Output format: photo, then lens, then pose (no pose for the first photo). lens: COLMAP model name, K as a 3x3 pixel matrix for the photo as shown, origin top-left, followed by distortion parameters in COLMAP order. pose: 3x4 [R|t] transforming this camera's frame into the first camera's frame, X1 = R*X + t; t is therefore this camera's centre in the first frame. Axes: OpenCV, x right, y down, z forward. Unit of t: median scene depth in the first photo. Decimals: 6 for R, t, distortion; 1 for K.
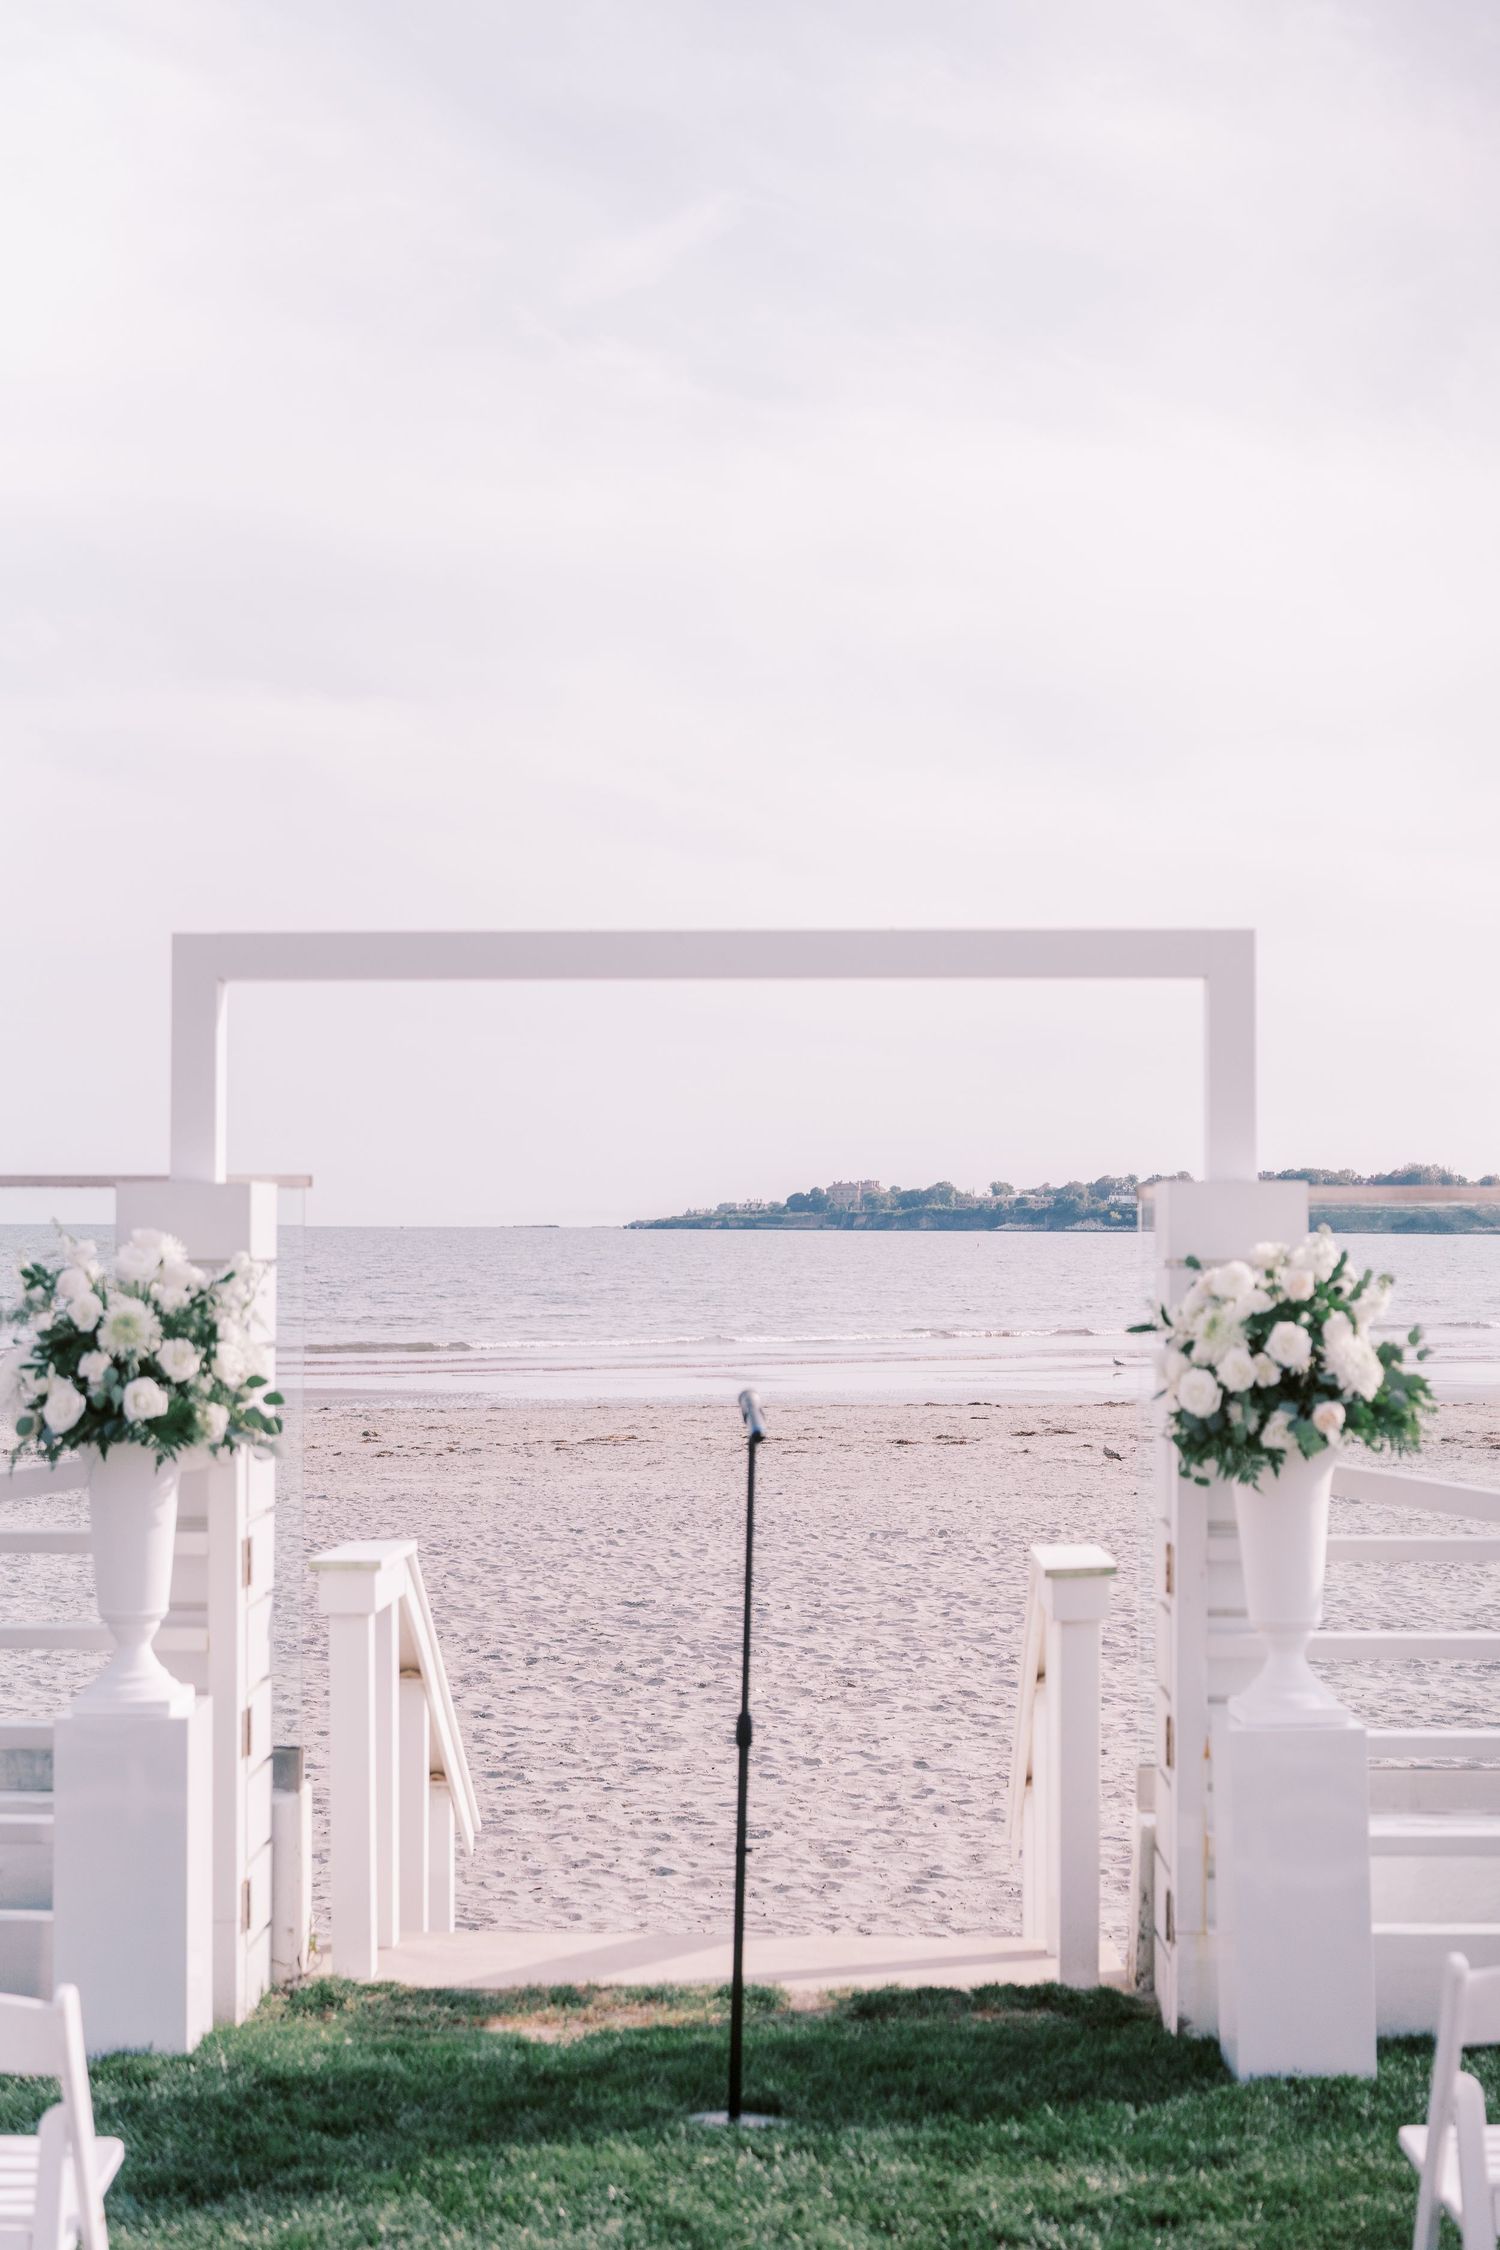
lens RADIAL K [[3341.4, 0, 746.4], [0, 3341.4, 1132.2], [0, 0, 1]] dist [-0.004489, 0.000000]
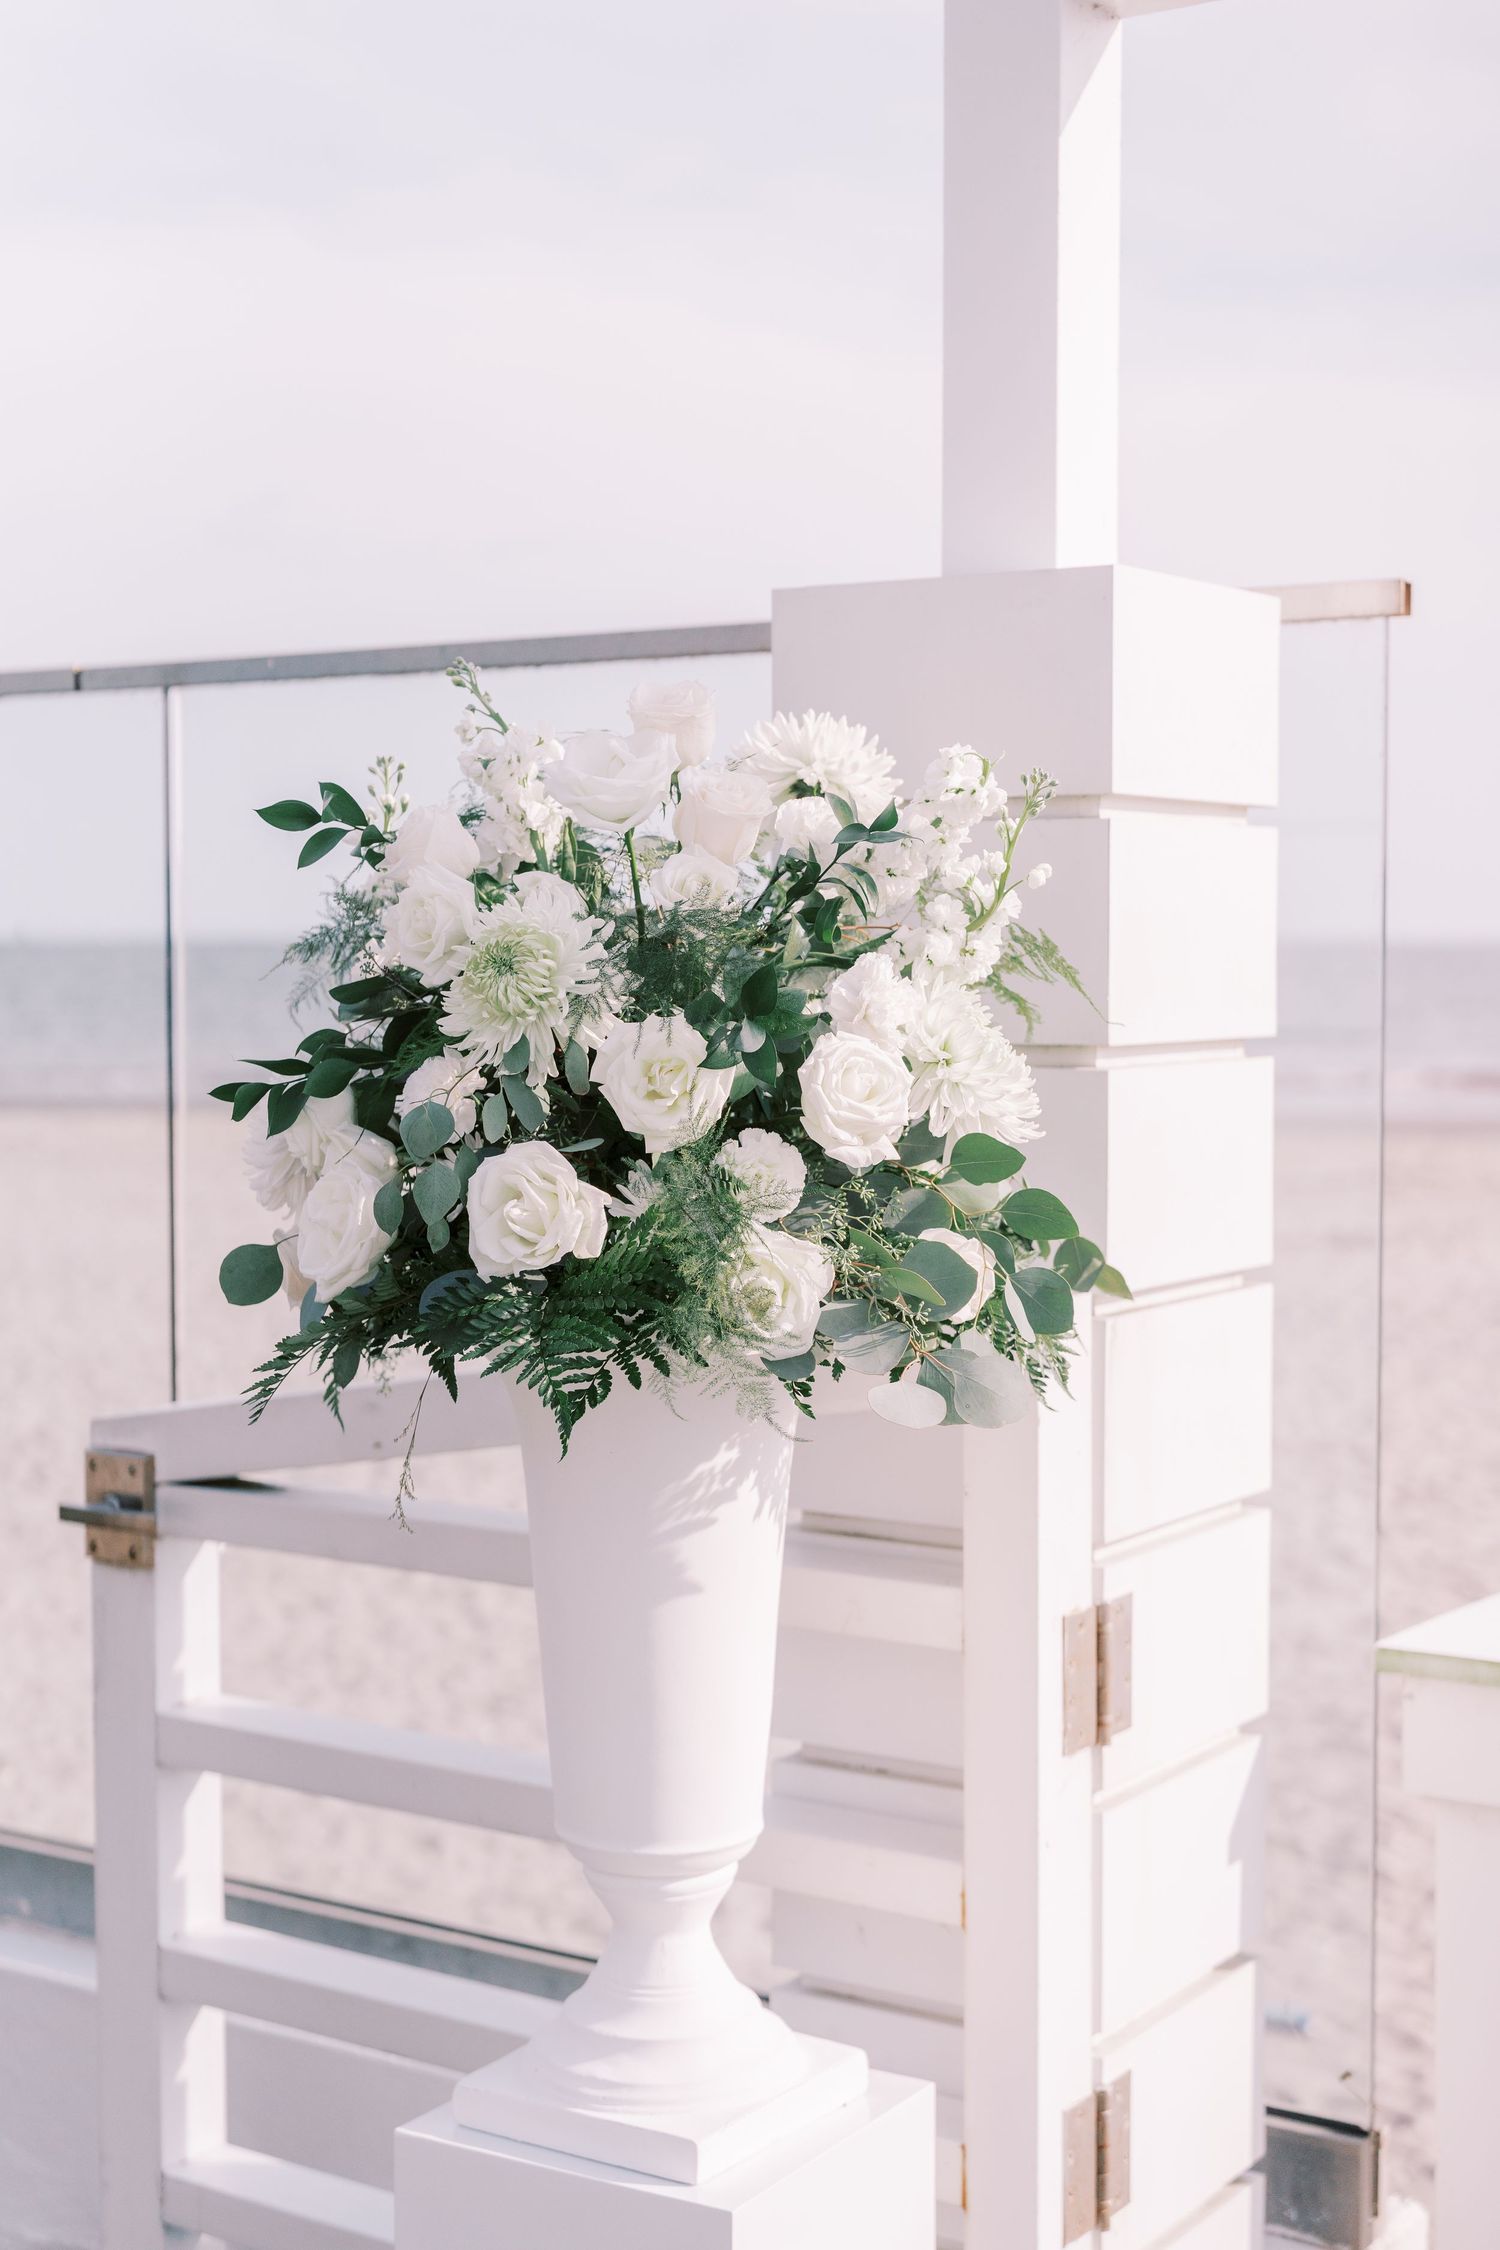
lens RADIAL K [[3341.4, 0, 750.2], [0, 3341.4, 1124.5], [0, 0, 1]] dist [-0.004489, 0.000000]
pose [[0.859566, 0.026637, -0.510330, -0.006547], [0.015613, 0.996805, 0.078327, 0.047536], [0.510786, -0.075295, 0.856404, 0.734146]]
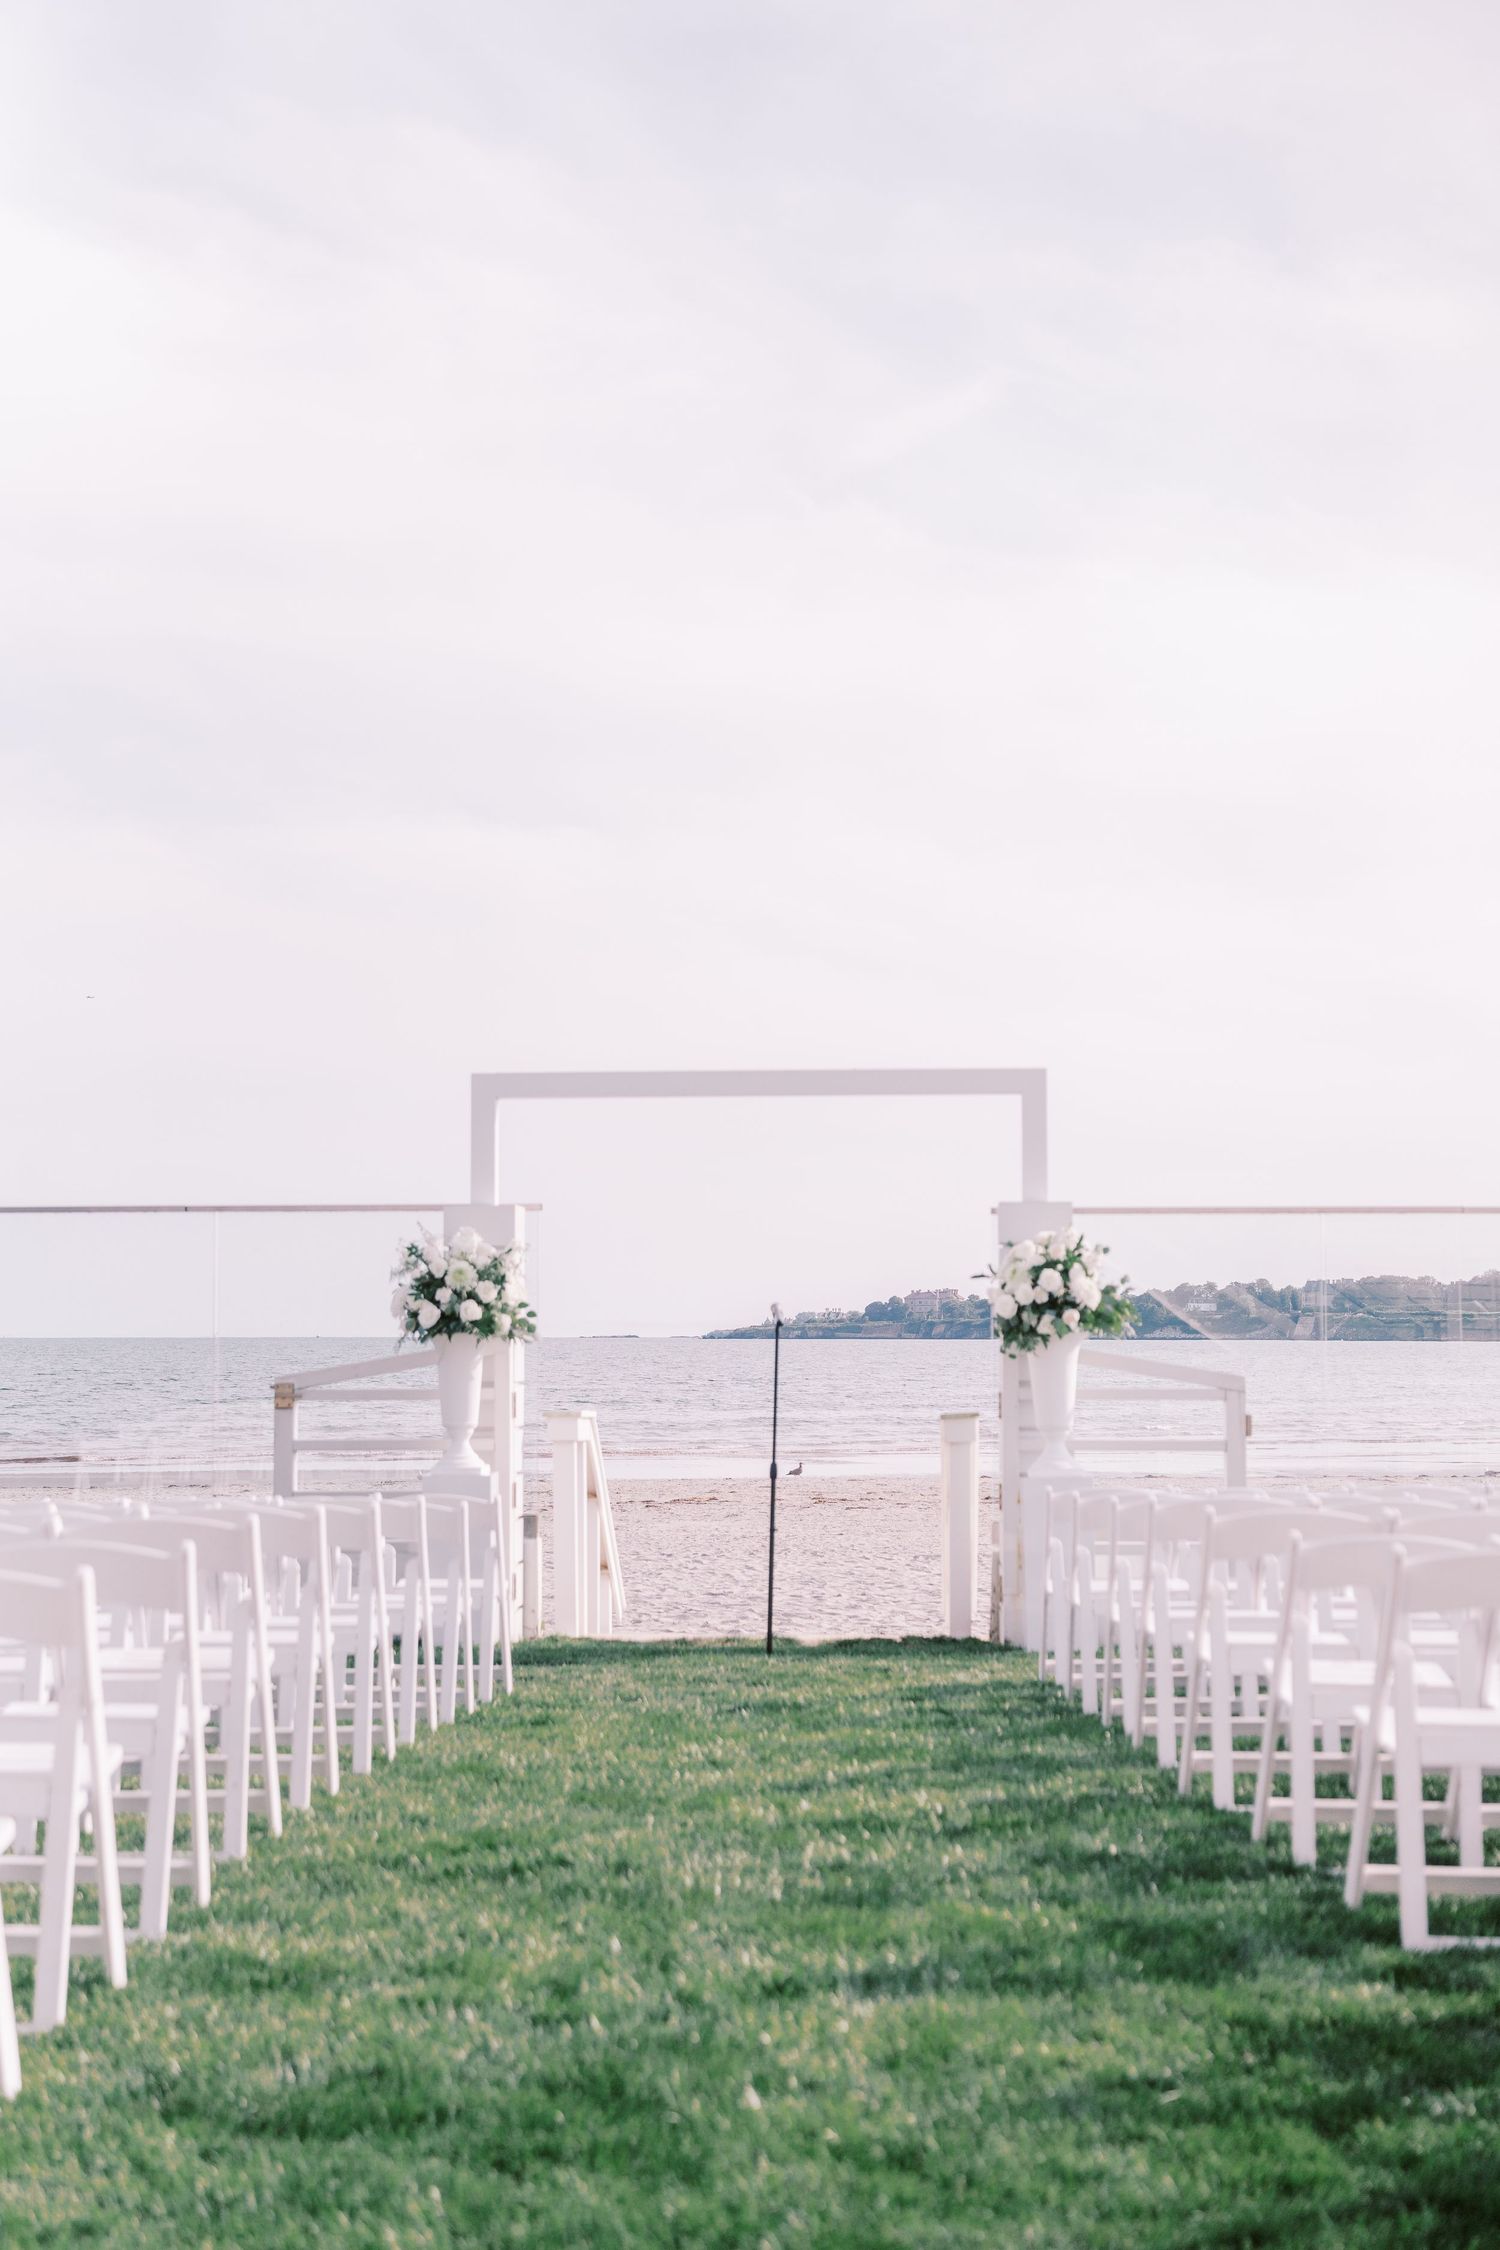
lens RADIAL K [[3341.4, 0, 751.3], [0, 3341.4, 1124.8], [0, 0, 1]] dist [-0.004489, 0.000000]
pose [[0.999750, -0.004764, -0.021844, 0.028918], [0.003998, 0.999380, -0.034991, 0.039079], [0.021997, 0.034895, 0.999149, -0.953885]]
